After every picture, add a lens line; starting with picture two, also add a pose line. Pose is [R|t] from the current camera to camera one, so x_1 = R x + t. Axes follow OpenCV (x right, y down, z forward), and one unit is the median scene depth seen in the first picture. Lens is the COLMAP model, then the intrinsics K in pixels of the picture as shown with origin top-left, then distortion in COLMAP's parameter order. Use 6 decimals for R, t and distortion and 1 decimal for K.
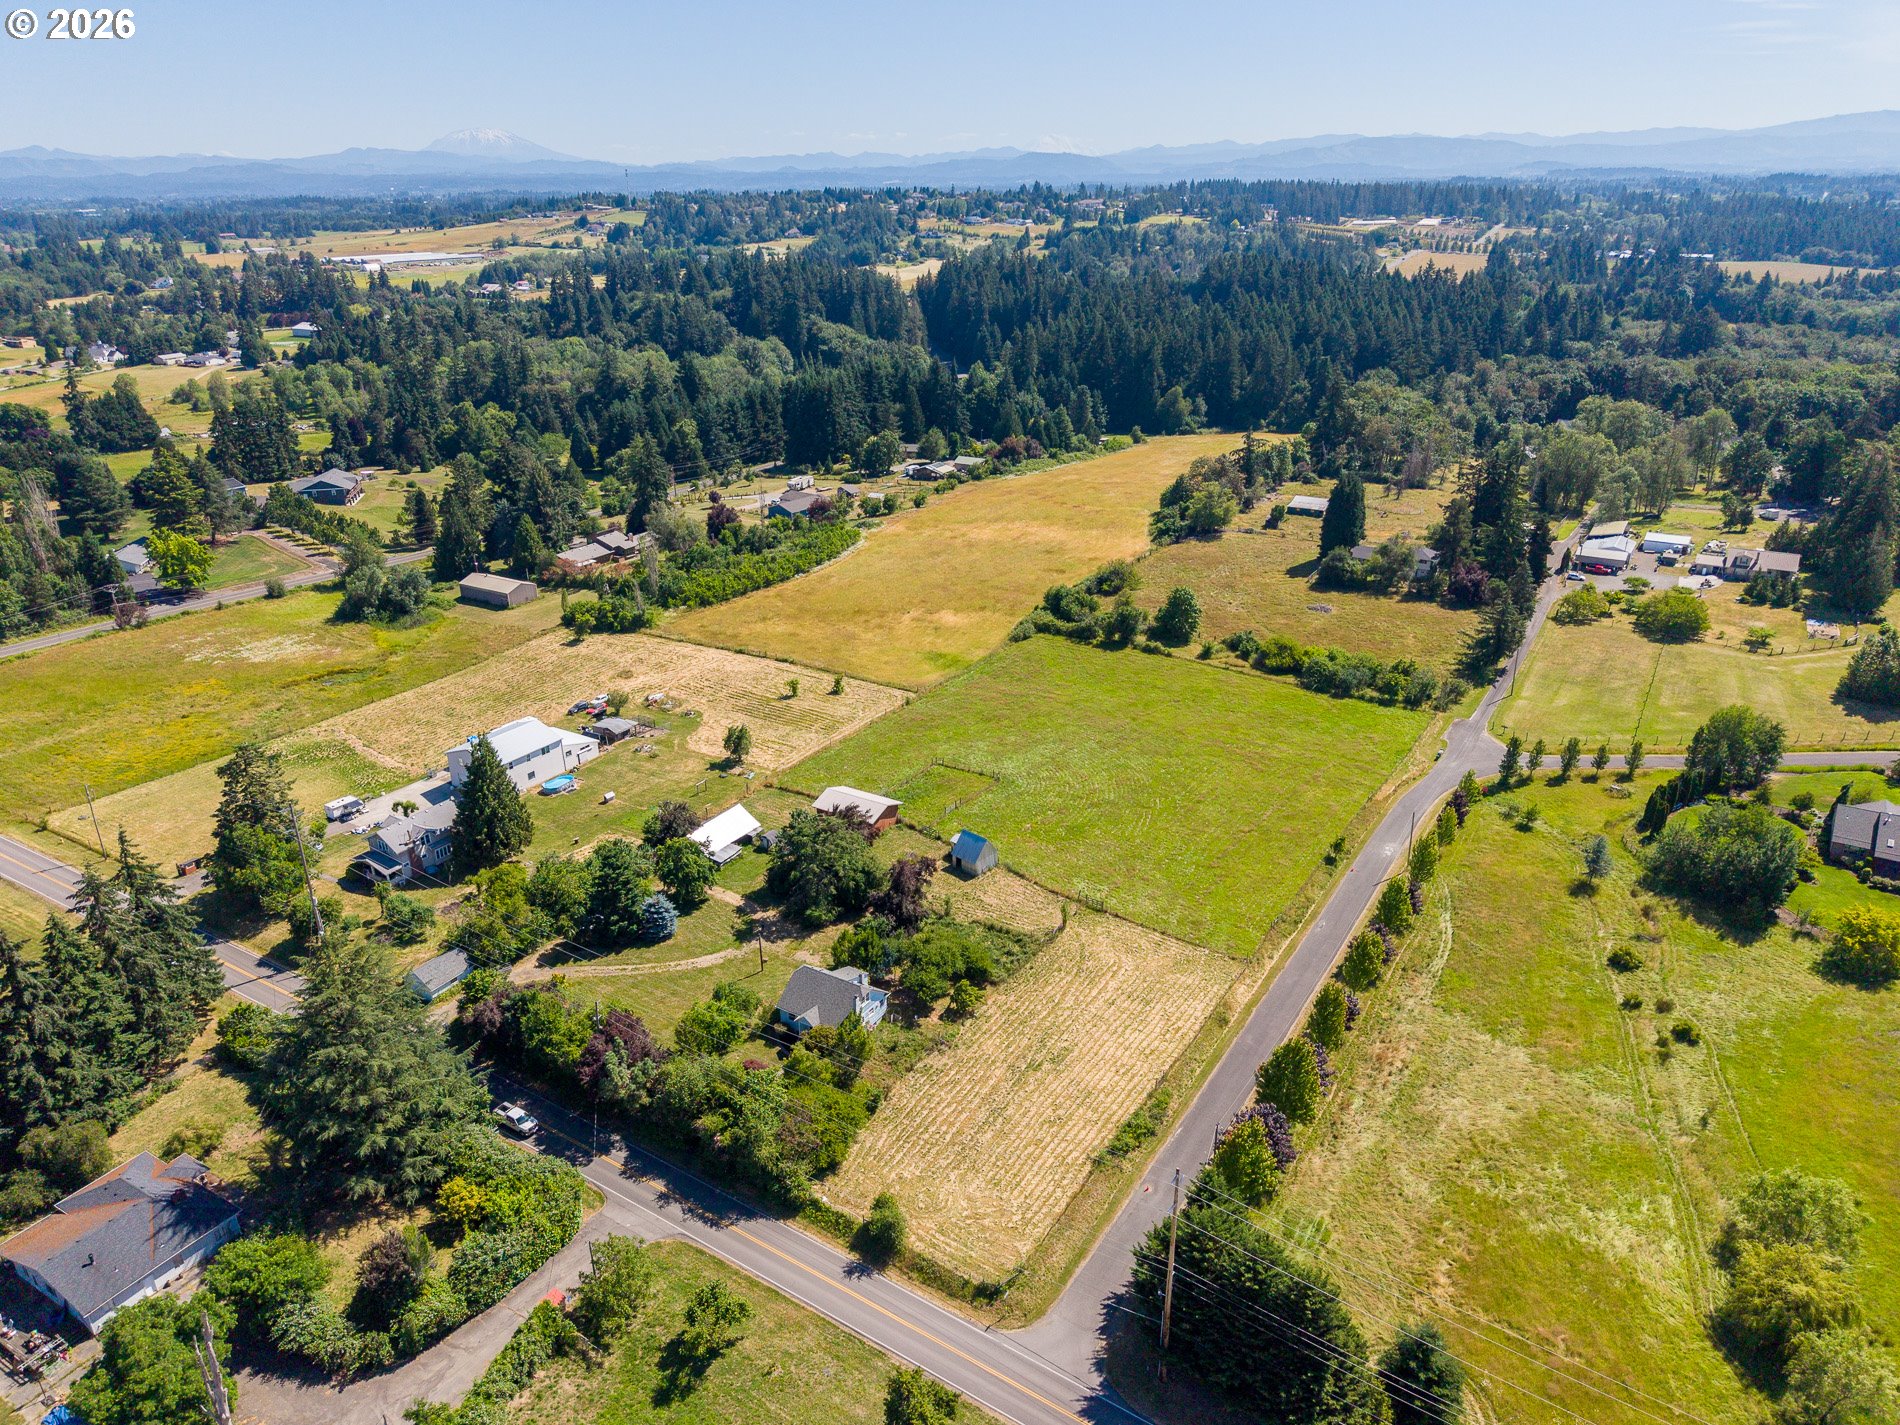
lens RADIAL K [[1271.9, 0, 950.0], [0, 1271.9, 712.5], [0, 0, 1]] dist [0.013453, -0.011697]
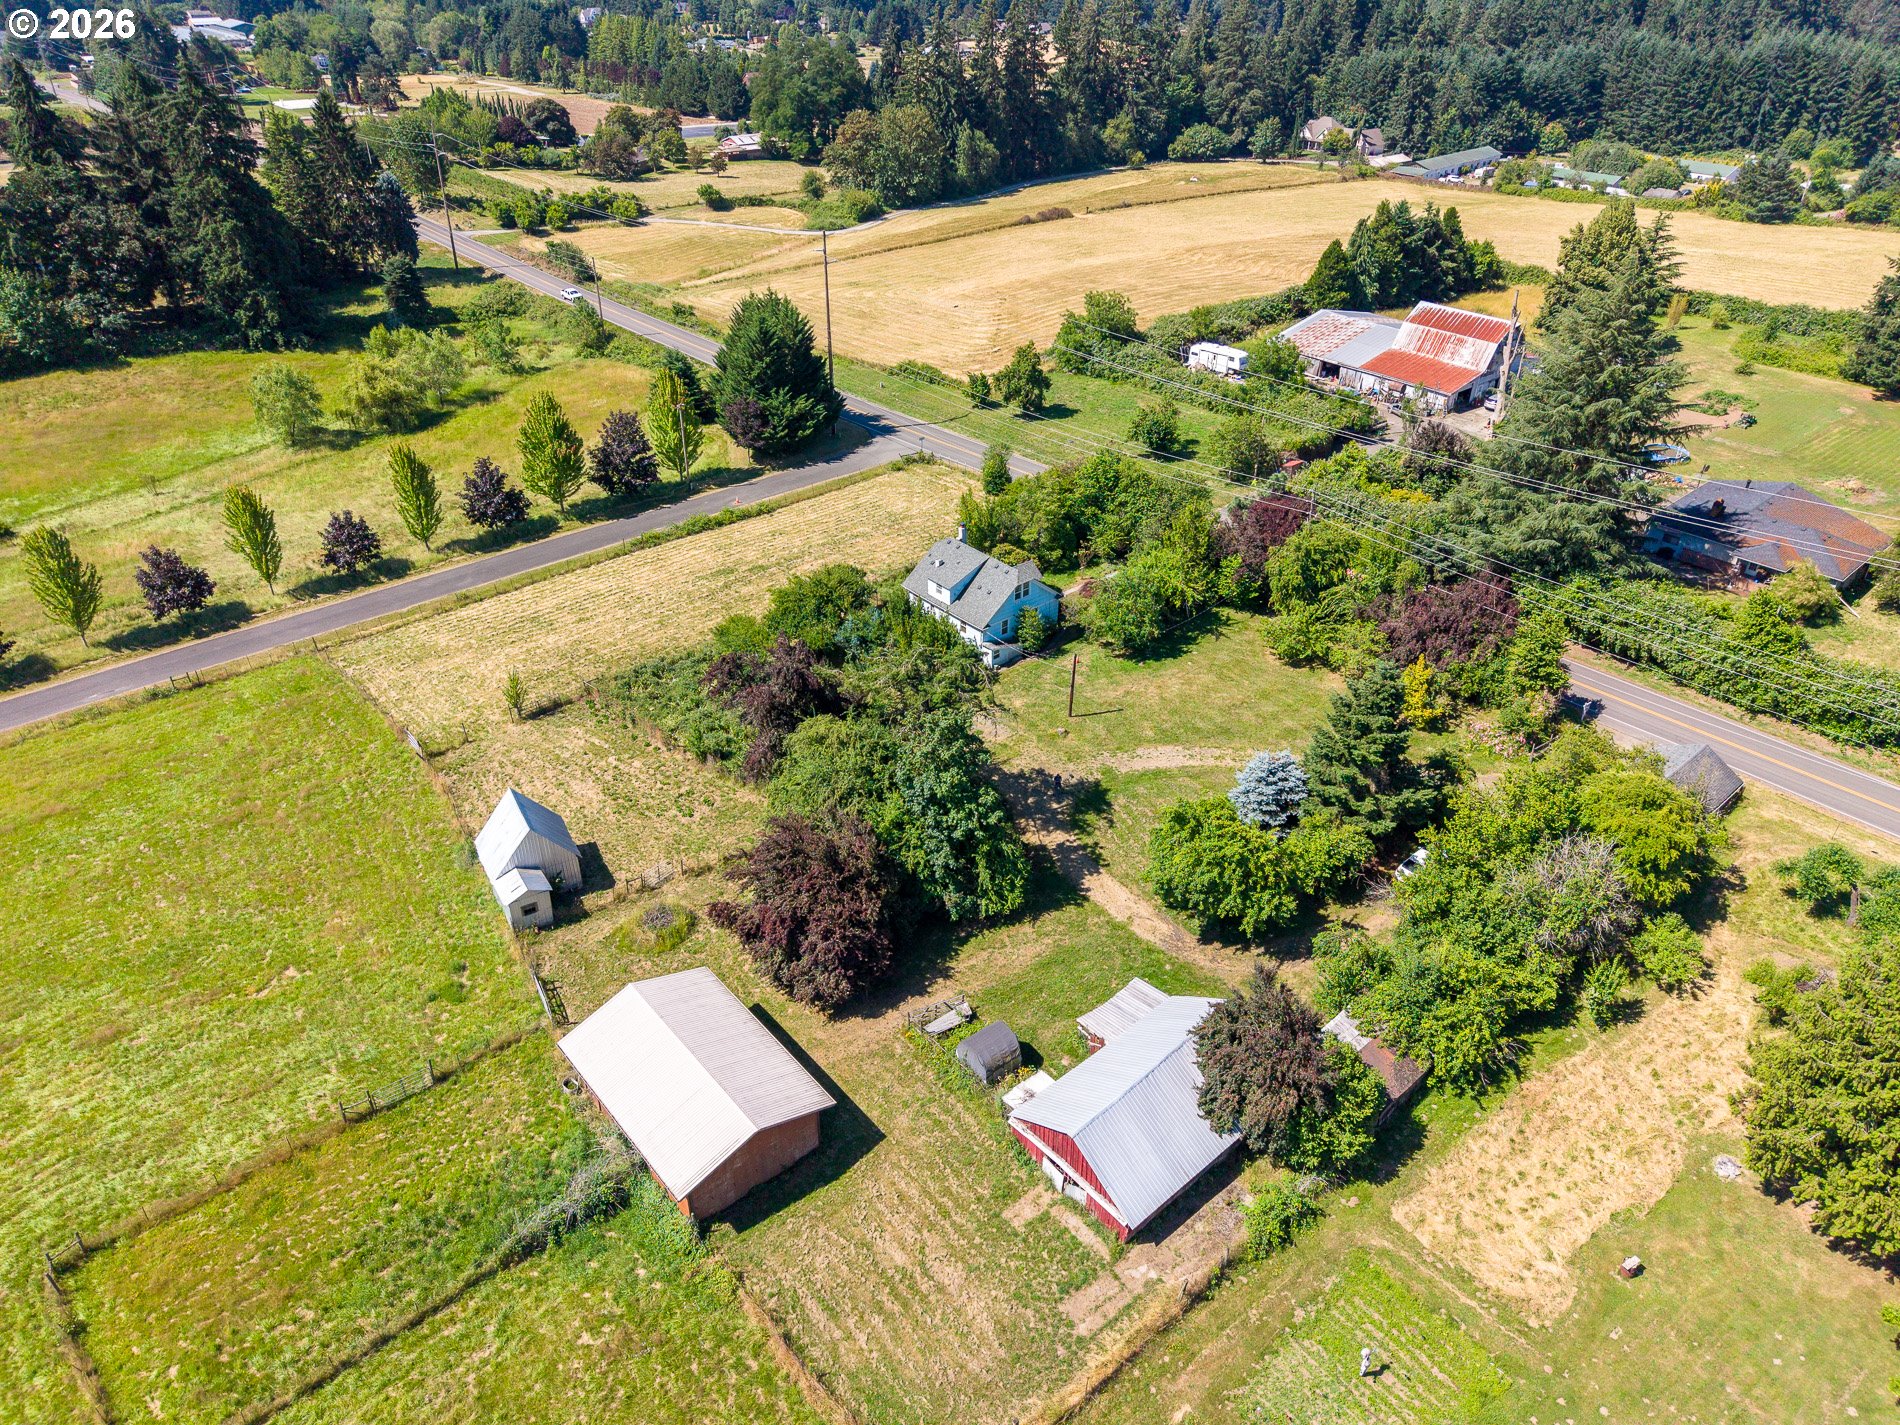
lens RADIAL K [[1271.9, 0, 950.0], [0, 1271.9, 712.5], [0, 0, 1]] dist [0.013453, -0.011697]
pose [[-0.953337, -0.162916, 0.254179, -0.233723], [0.110976, 0.593867, 0.796873, -0.253597], [-0.280772, 0.787896, -0.548075, 1.285741]]
